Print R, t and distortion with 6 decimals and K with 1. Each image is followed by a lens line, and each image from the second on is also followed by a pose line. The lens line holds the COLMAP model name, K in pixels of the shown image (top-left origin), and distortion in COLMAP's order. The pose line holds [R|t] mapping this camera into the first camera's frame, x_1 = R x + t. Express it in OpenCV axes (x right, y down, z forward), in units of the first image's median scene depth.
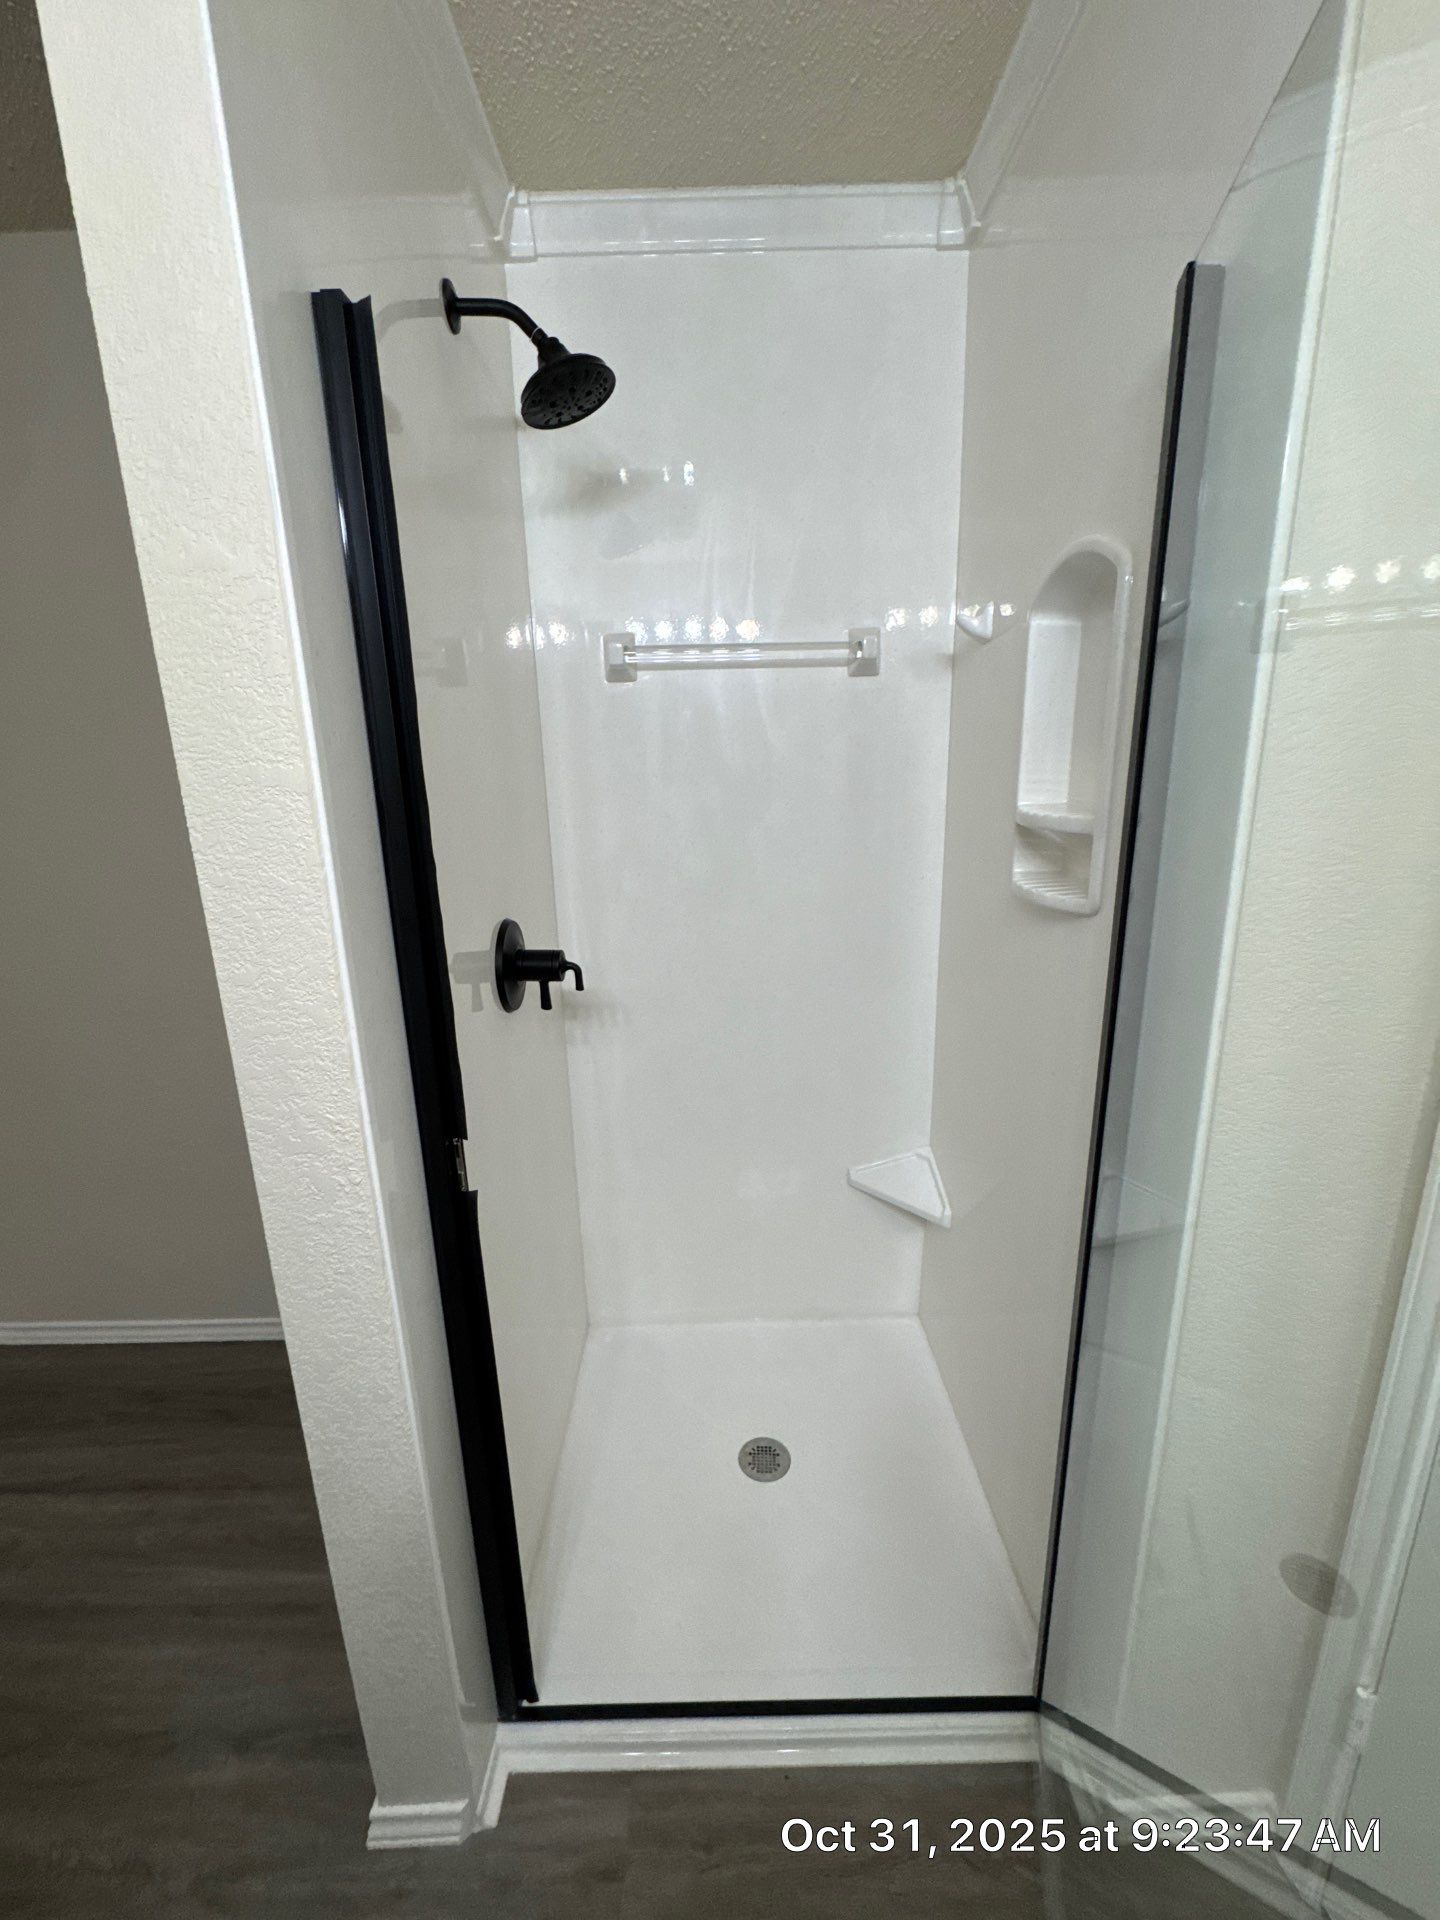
lens RADIAL K [[770.8, 0, 715.0], [0, 770.8, 963.9], [0, 0, 1]] dist [-0.002565, 0.000285]
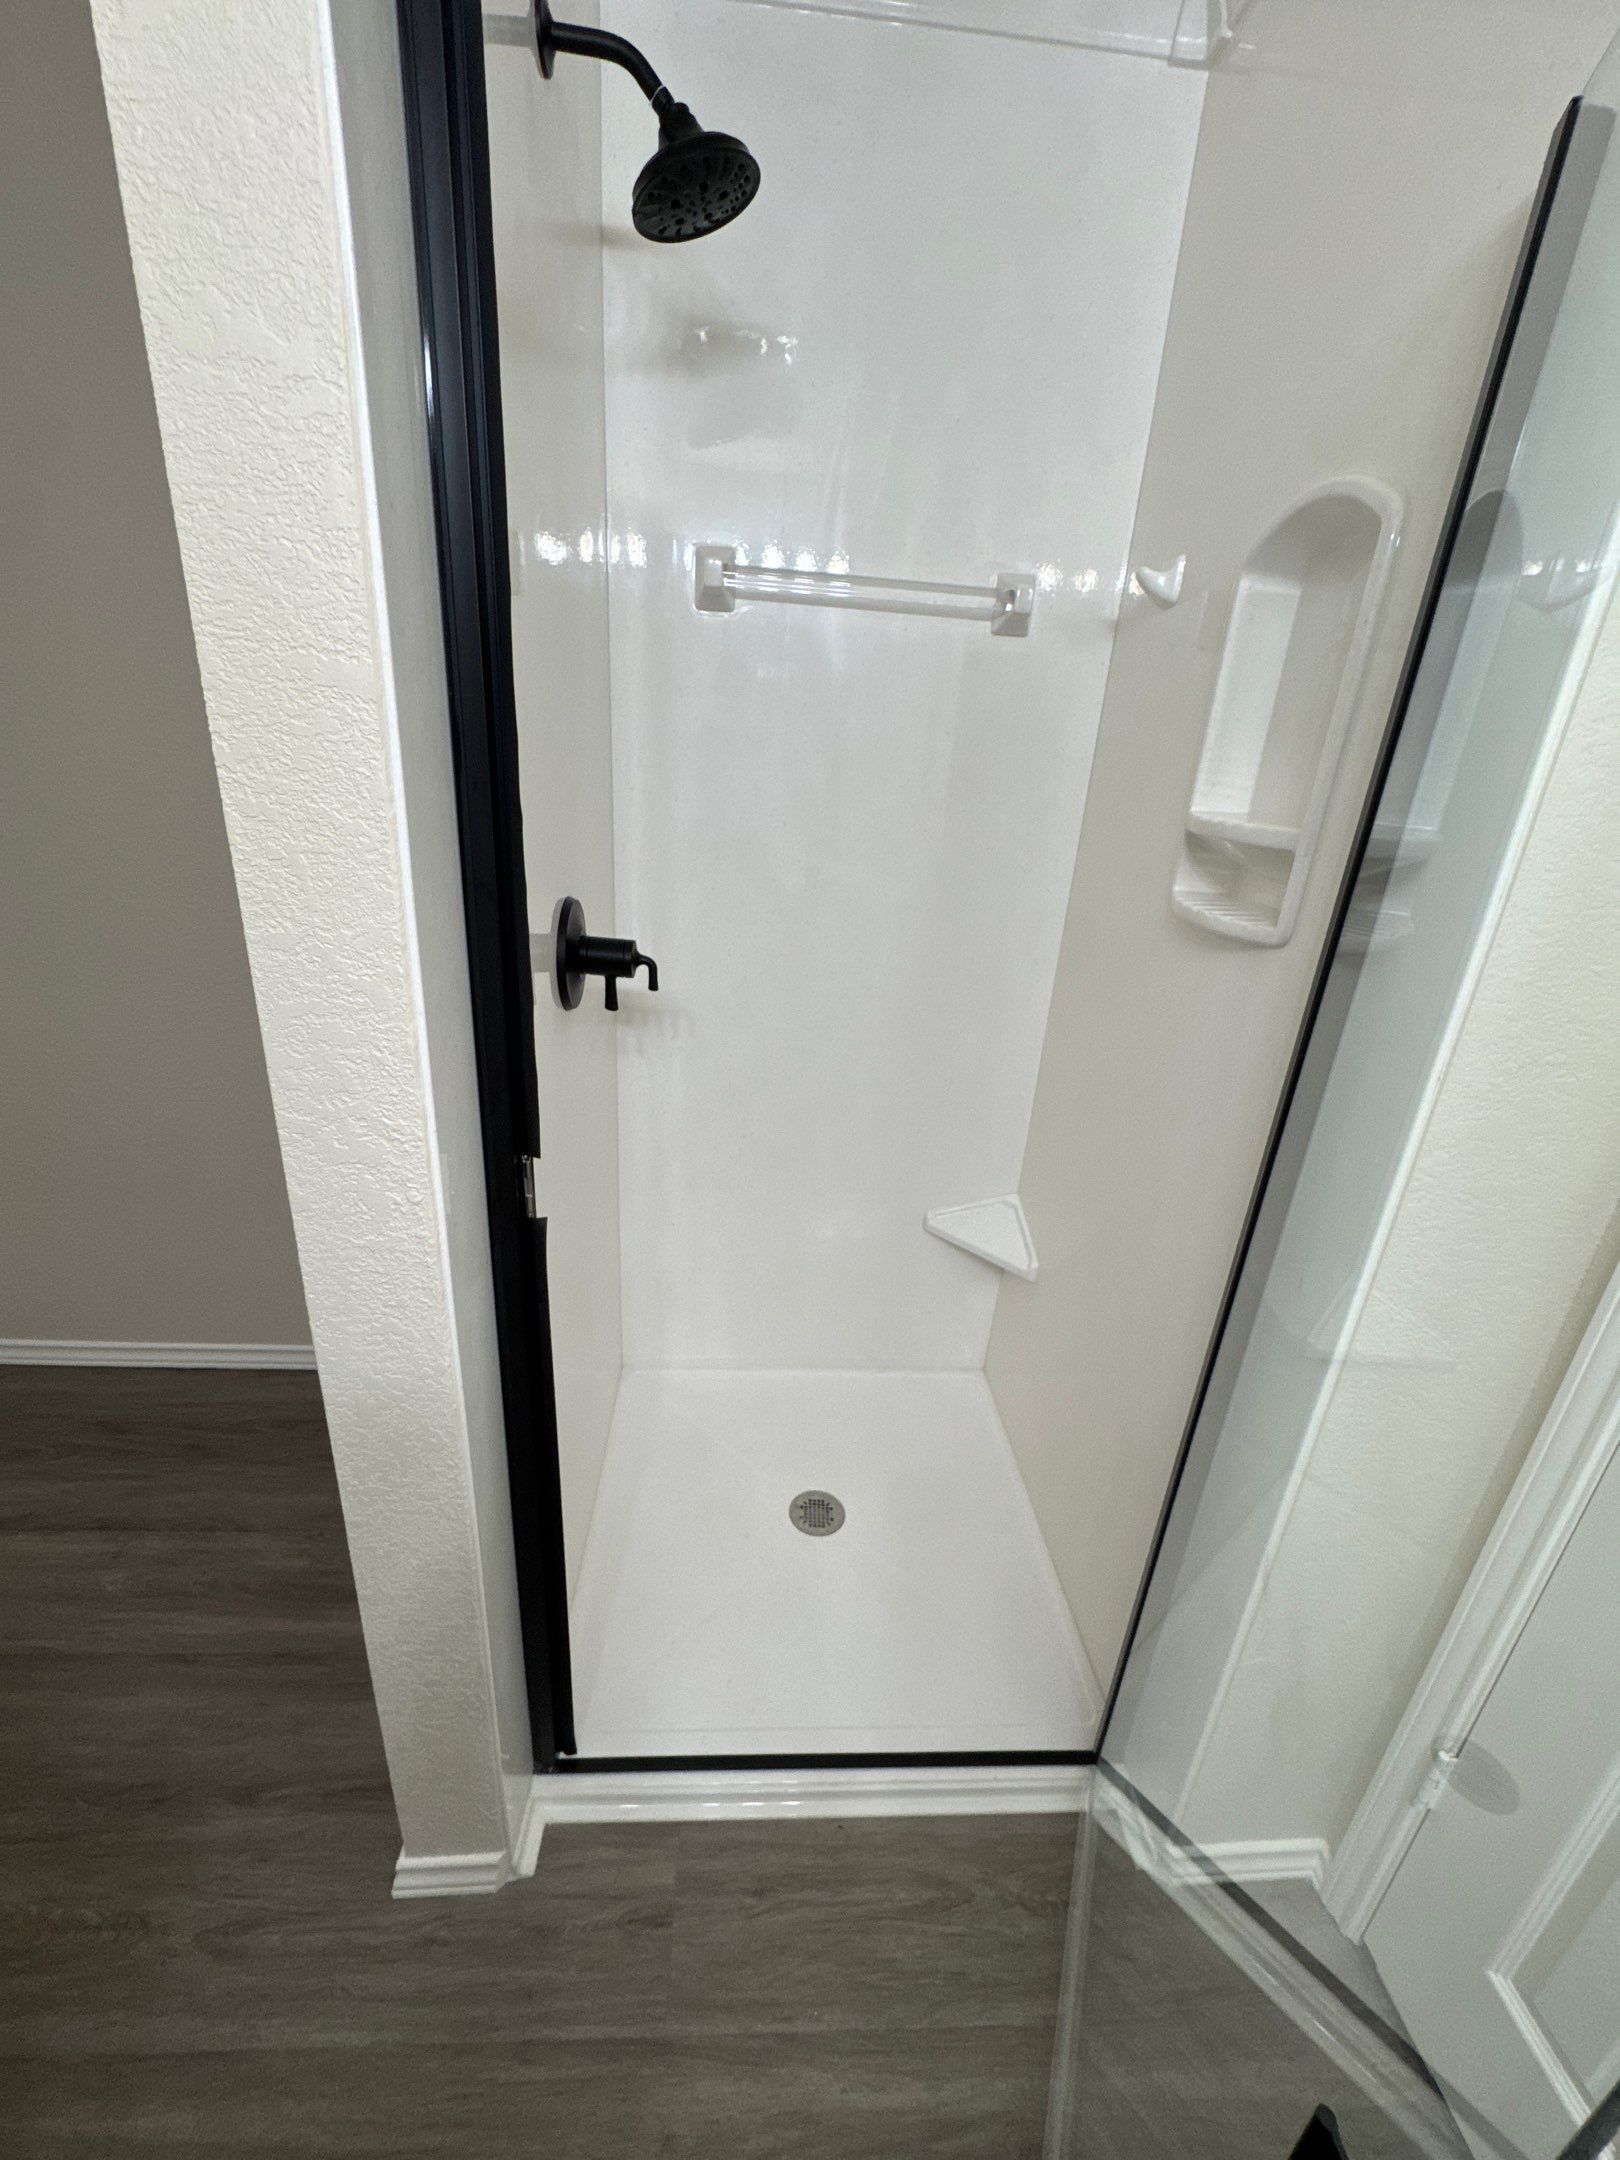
lens RADIAL K [[867.2, 0, 806.6], [0, 867.2, 1084.9], [0, 0, 1]] dist [-0.002565, 0.000285]
pose [[0.994488, 0.065145, 0.082157, -0.093766], [-0.074757, 0.989963, 0.119938, 0.012139], [-0.073519, -0.125419, 0.989376, 0.046640]]
